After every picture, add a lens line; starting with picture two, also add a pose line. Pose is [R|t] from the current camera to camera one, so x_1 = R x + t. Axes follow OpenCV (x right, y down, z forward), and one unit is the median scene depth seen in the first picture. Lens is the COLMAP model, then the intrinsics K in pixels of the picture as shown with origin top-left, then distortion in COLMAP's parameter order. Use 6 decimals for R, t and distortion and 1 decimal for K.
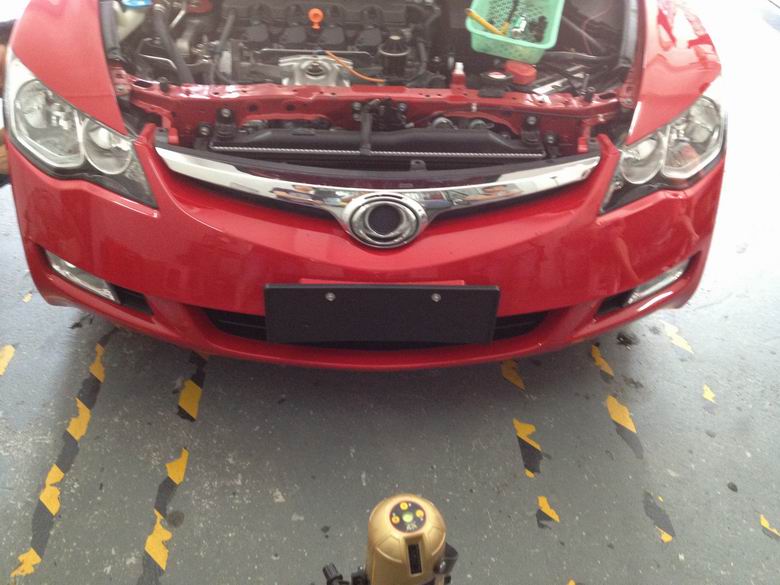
lens RADIAL K [[740.4, 0, 390.0], [0, 740.4, 292.5], [0, 0, 1]] dist [0.123941, -0.284707]
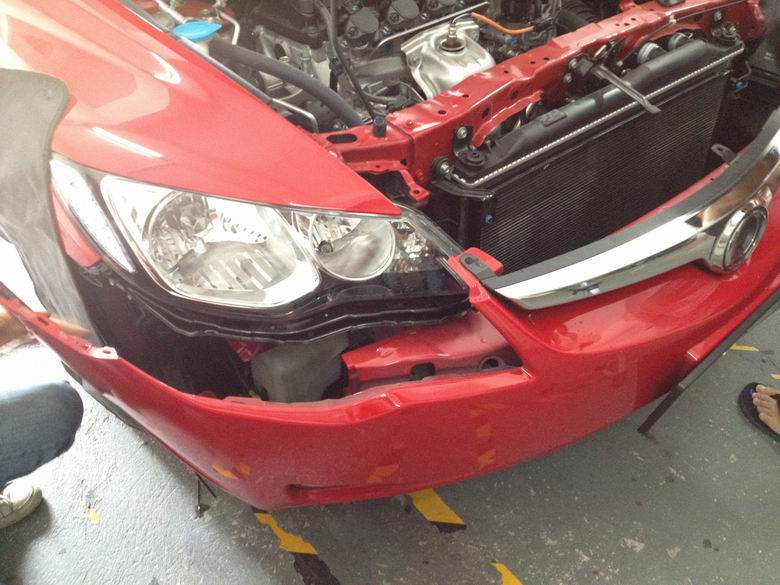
lens RADIAL K [[740.4, 0, 390.0], [0, 740.4, 292.5], [0, 0, 1]] dist [0.123941, -0.284707]
pose [[0.808517, -0.442221, 0.388253, -0.561627], [0.406080, 0.896771, 0.175785, -0.233123], [-0.425910, 0.015536, 0.904632, 0.350566]]
